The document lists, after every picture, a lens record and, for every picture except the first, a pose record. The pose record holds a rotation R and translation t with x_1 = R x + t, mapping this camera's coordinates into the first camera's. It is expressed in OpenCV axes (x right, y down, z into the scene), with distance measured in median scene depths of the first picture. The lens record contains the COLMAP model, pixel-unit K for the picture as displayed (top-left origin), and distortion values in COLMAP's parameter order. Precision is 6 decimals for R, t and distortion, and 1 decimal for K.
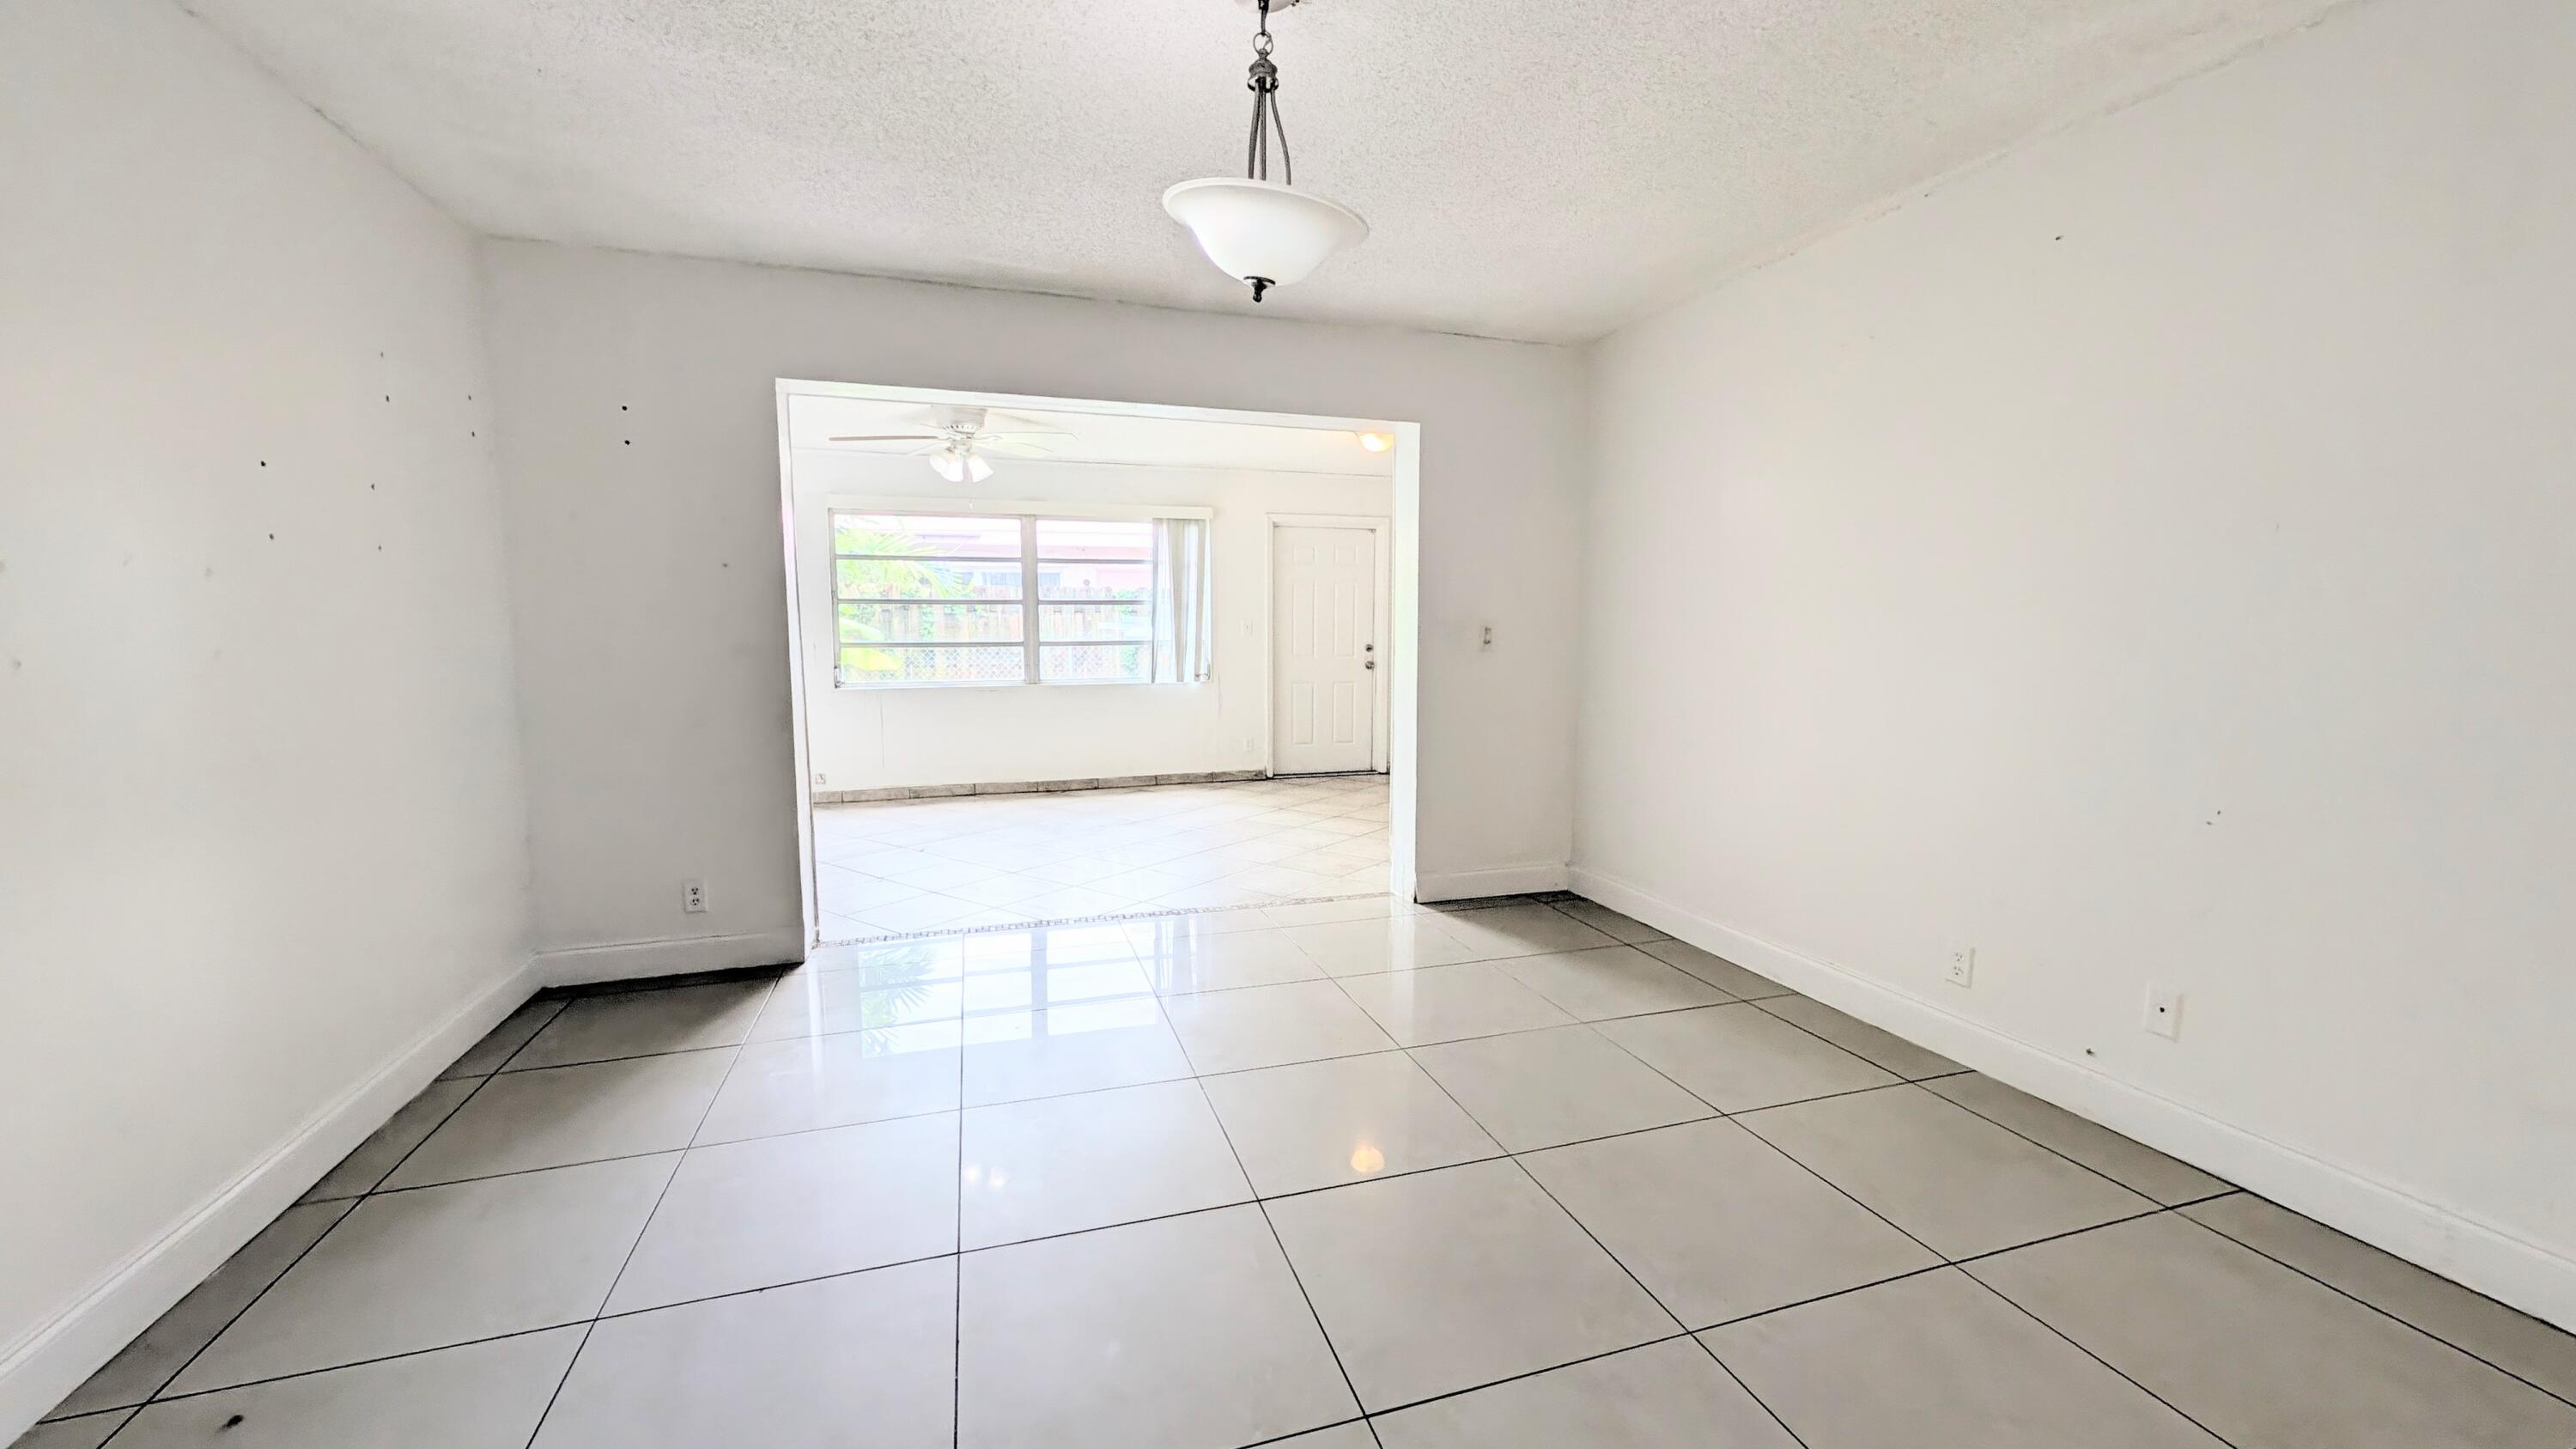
lens RADIAL K [[987.5, 0, 1289.3], [0, 987.5, 724.3], [0, 0, 1]] dist [0.000260, -0.000061]
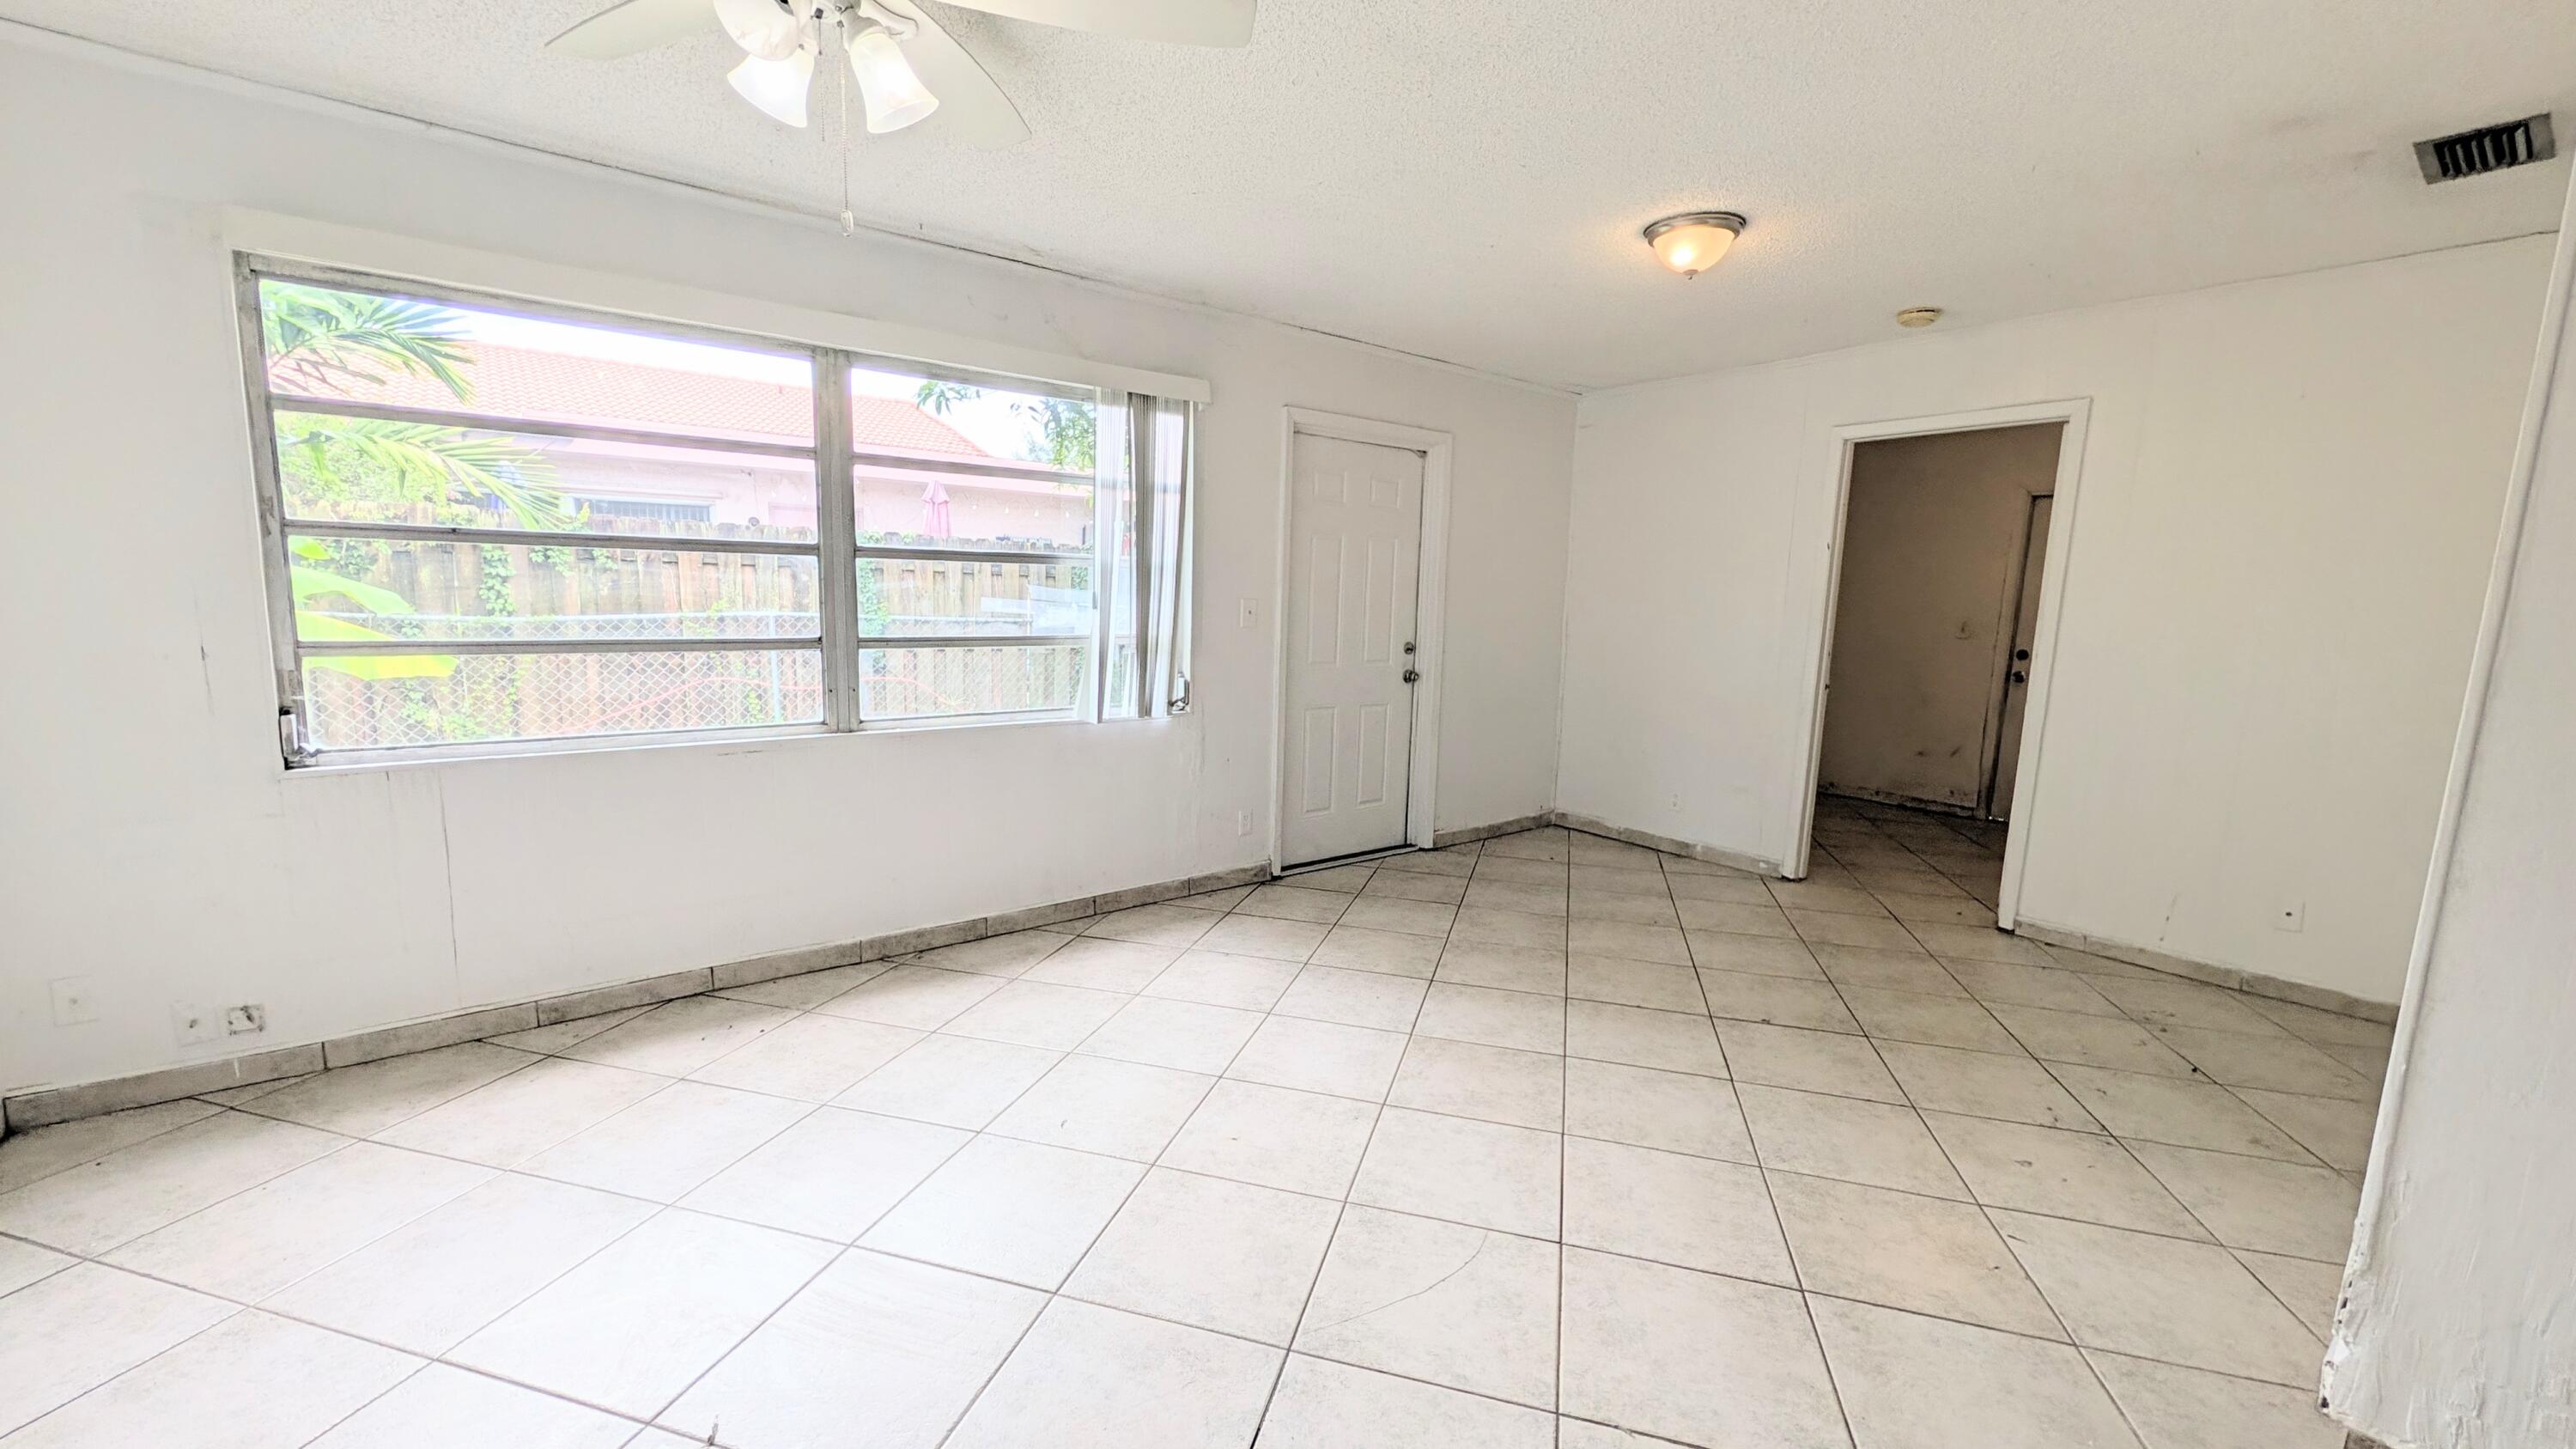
lens RADIAL K [[987.5, 0, 1282.4], [0, 987.5, 725.0], [0, 0, 1]] dist [0.000260, -0.000061]
pose [[0.933525, -0.021593, 0.357862, -0.228019], [0.007051, 0.999097, 0.041892, -0.059836], [-0.358444, -0.036584, 0.932834, 0.488202]]
